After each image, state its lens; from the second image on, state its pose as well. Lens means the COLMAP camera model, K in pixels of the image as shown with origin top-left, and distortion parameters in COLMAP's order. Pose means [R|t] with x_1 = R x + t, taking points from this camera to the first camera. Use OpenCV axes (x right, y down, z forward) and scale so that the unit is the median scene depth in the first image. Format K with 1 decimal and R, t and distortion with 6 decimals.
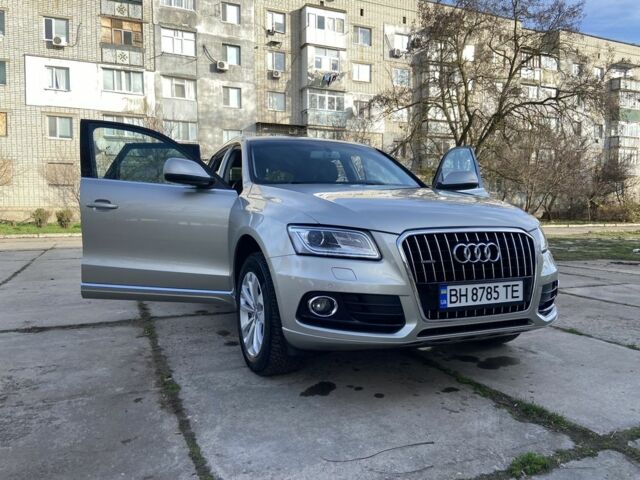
lens RADIAL K [[495.2, 0, 320.0], [0, 495.2, 240.0], [0, 0, 1]] dist [0.135846, -0.169564]
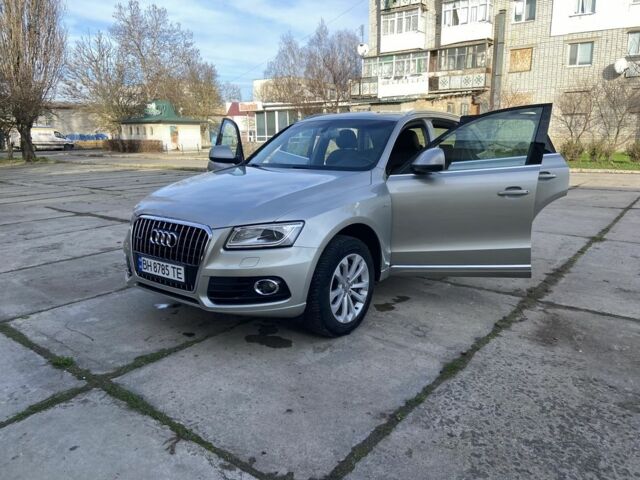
lens RADIAL K [[495.2, 0, 320.0], [0, 495.2, 240.0], [0, 0, 1]] dist [0.135846, -0.169564]
pose [[0.456515, 0.181733, -0.870958, 1.575375], [-0.042994, 0.982279, 0.182425, -0.218427], [0.888676, -0.045834, 0.456239, 0.718708]]
